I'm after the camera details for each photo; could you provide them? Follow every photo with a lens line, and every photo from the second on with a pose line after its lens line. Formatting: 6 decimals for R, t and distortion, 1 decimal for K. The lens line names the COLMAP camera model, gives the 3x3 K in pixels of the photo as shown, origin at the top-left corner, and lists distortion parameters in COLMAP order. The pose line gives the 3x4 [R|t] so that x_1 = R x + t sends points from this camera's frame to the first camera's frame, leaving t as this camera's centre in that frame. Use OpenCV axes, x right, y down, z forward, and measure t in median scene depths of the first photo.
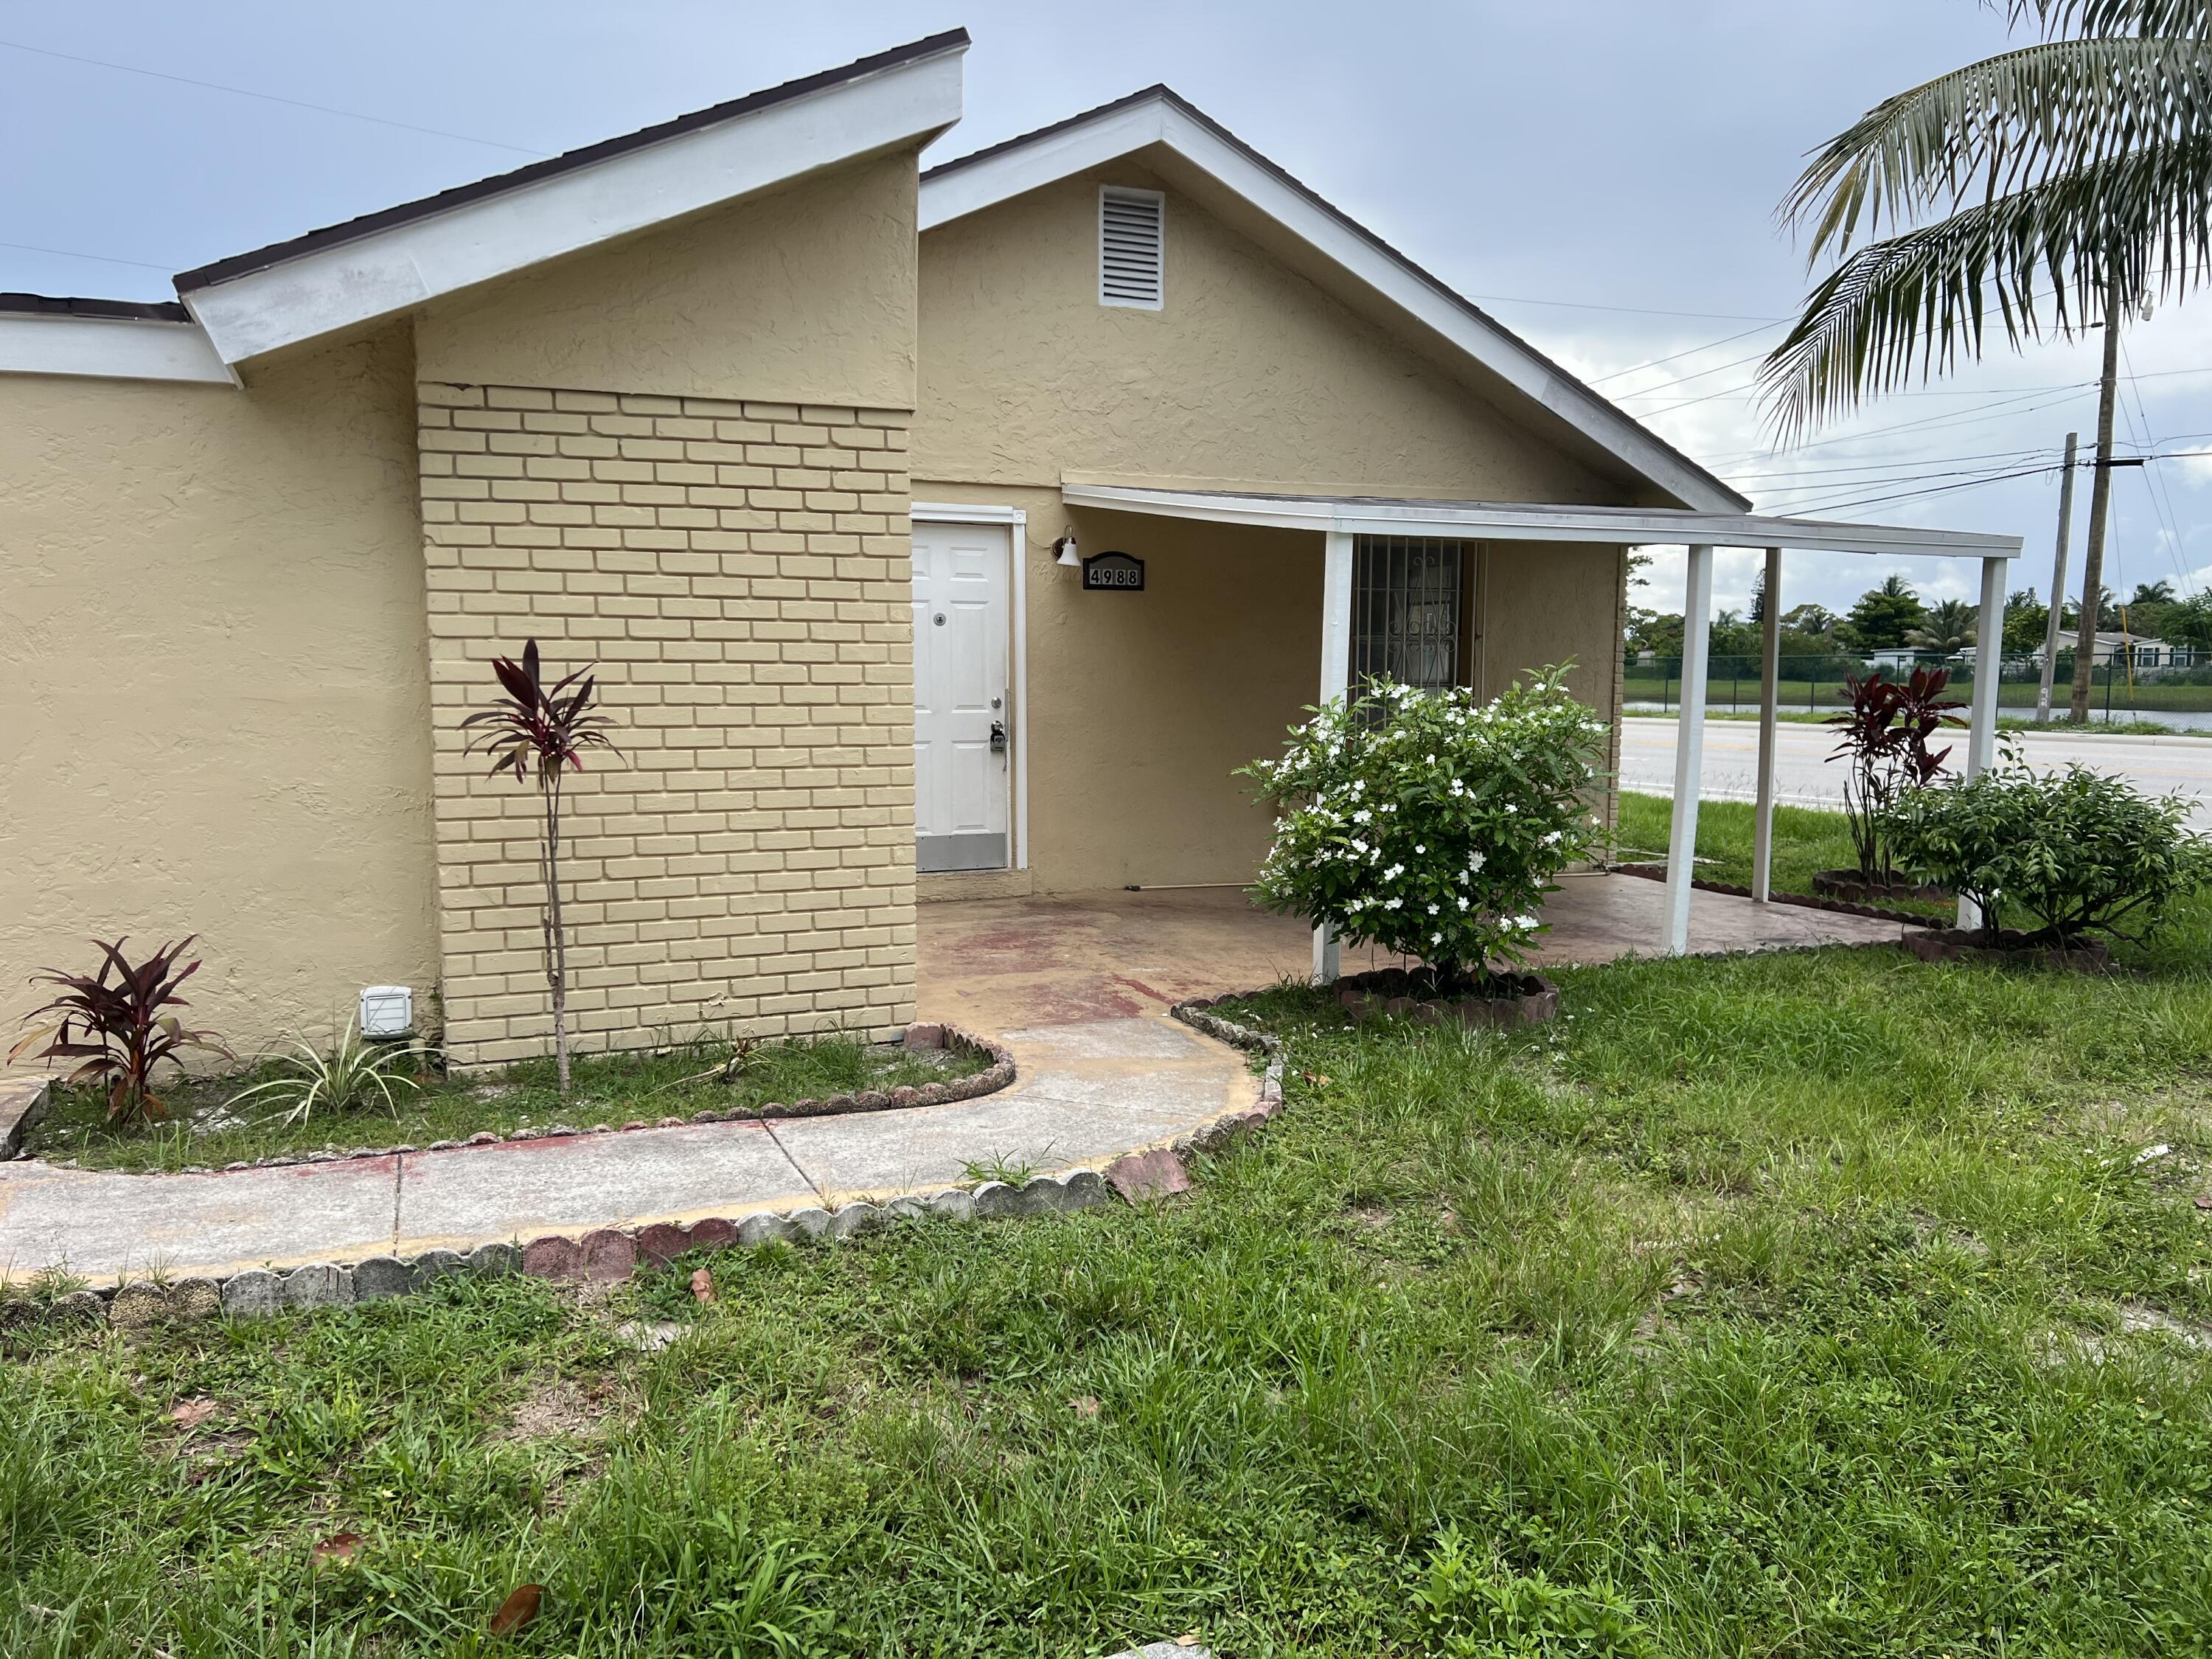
lens RADIAL K [[1663.5, 0, 1106.1], [0, 1663.5, 832.7], [0, 0, 1]] dist [-0.004478, -0.009598]
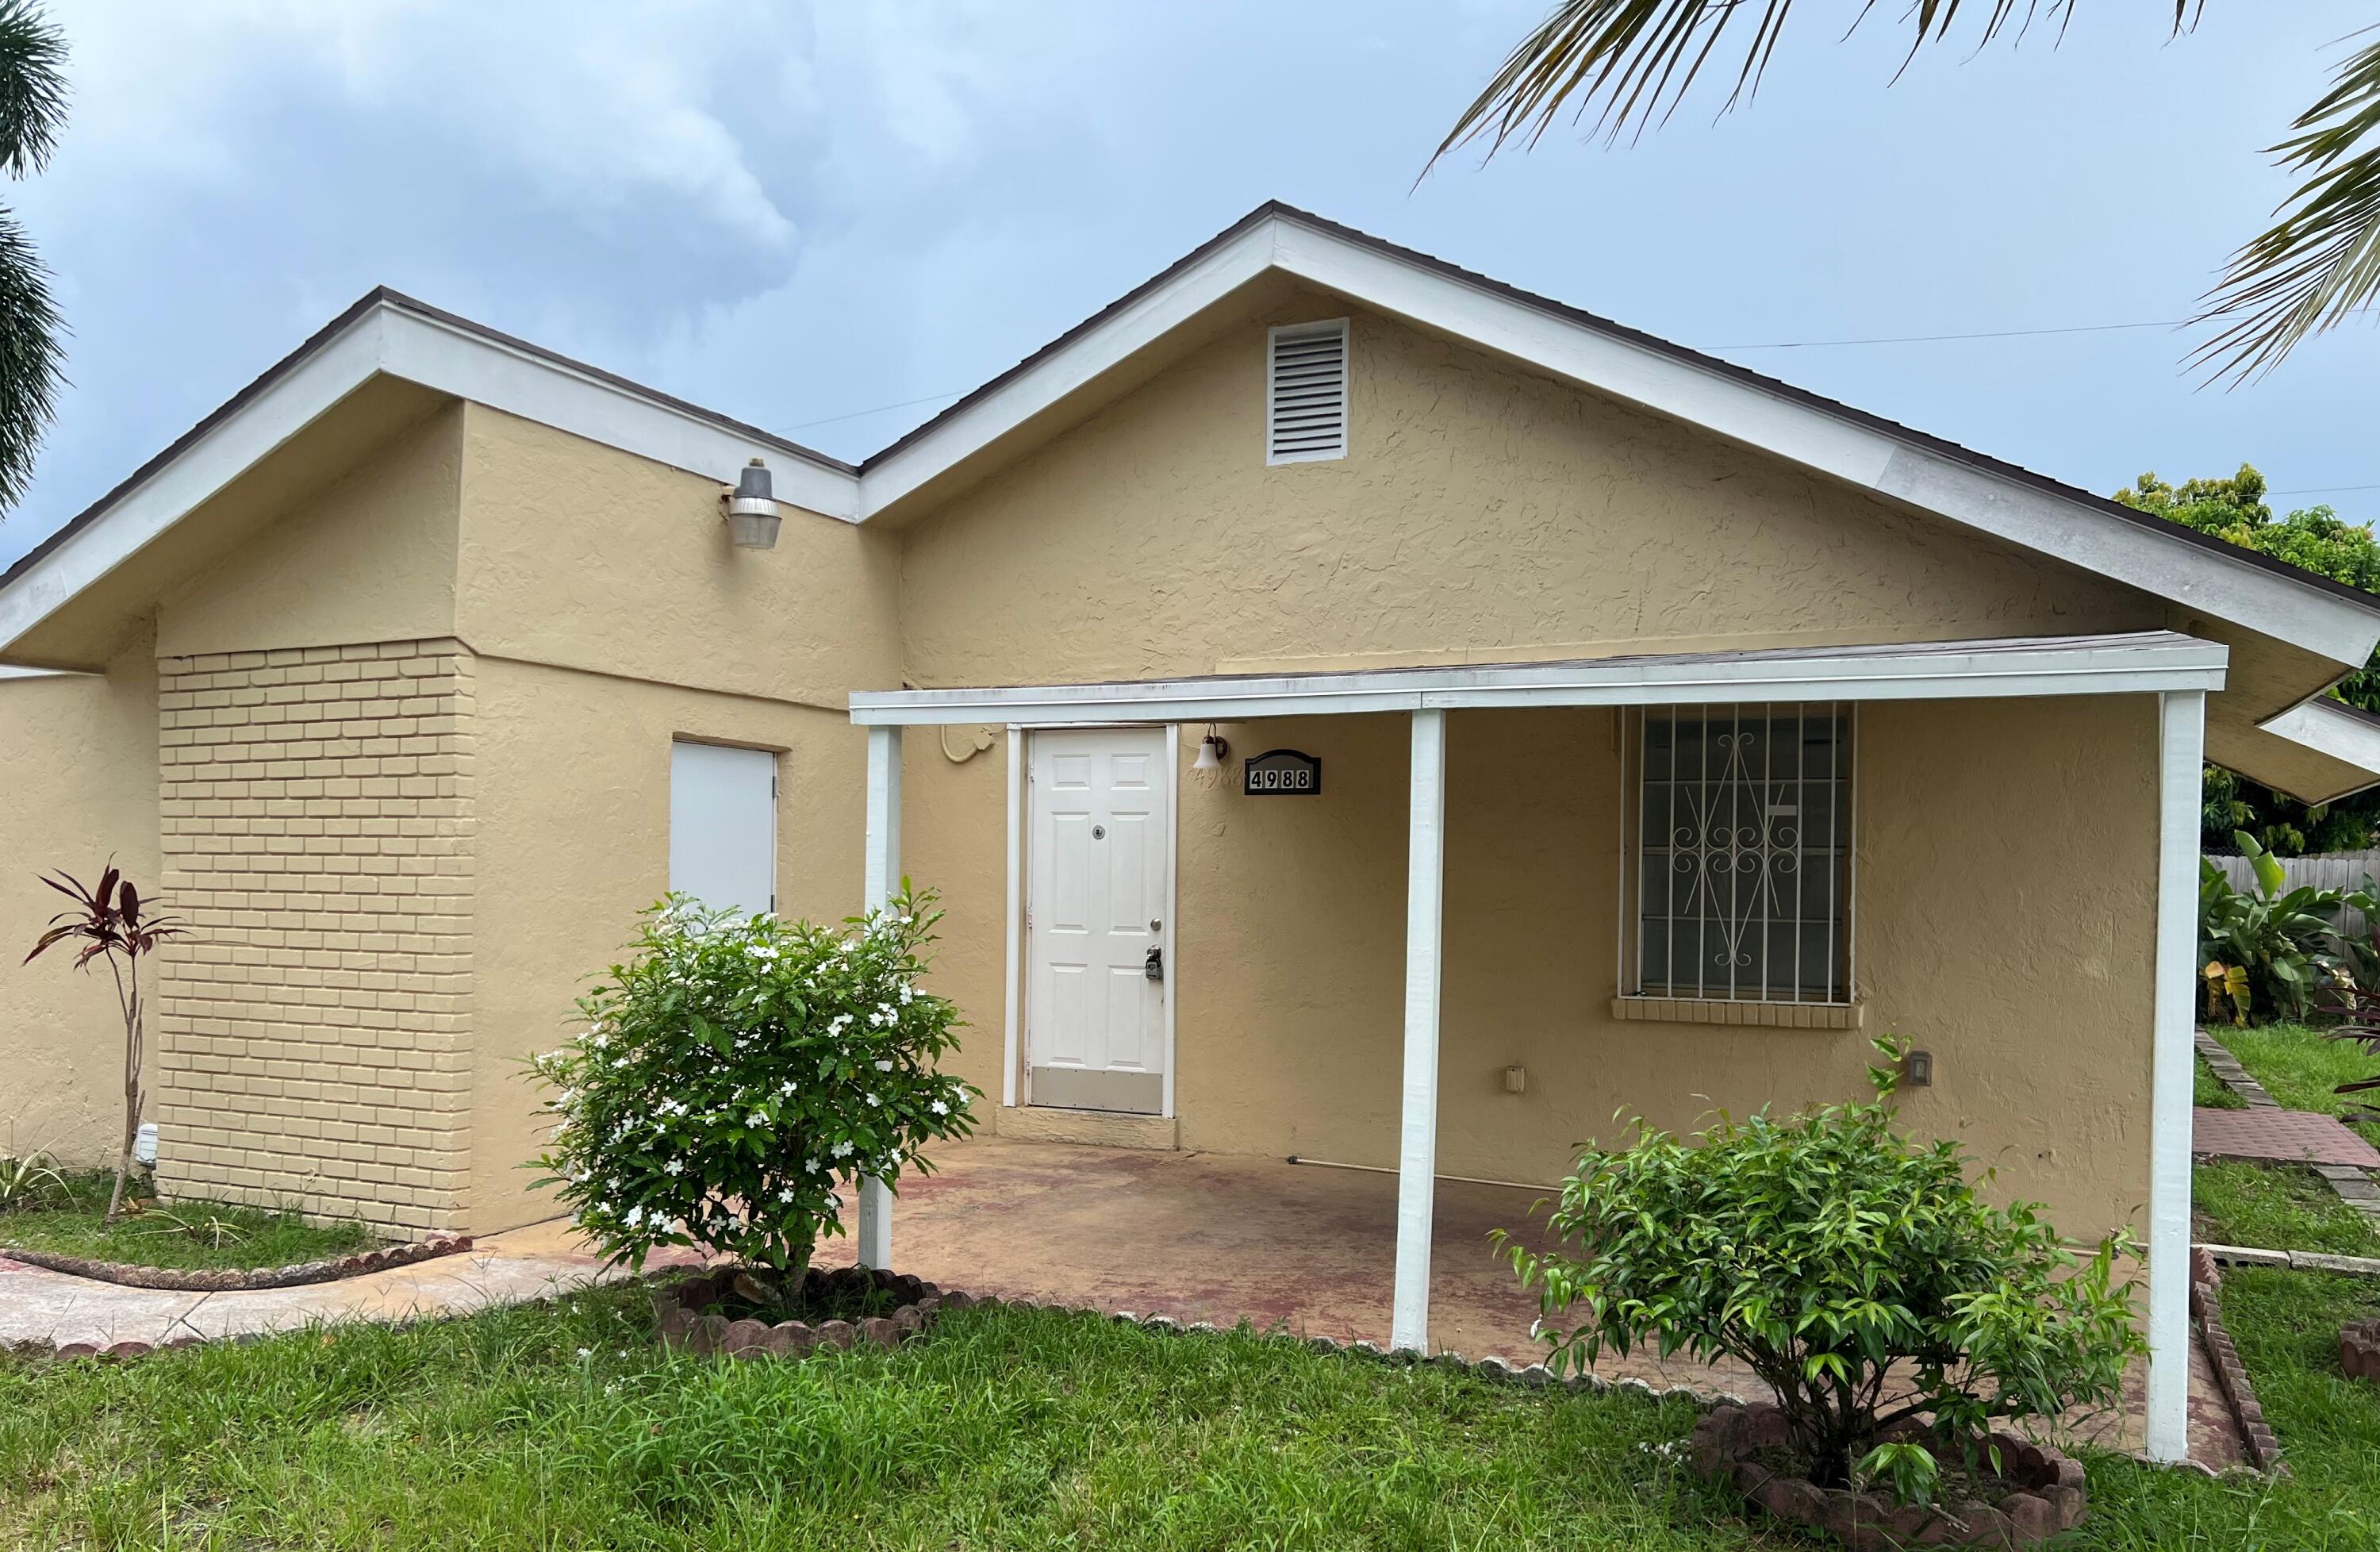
lens RADIAL K [[1738.4, 0, 1183.6], [0, 1738.4, 899.3], [0, 0, 1]] dist [0.001853, -0.010907]
pose [[0.670446, 0.015369, -0.741800, 0.633885], [-0.083621, 0.994981, -0.054964, -0.042525], [0.737232, 0.098880, 0.668365, 0.392652]]
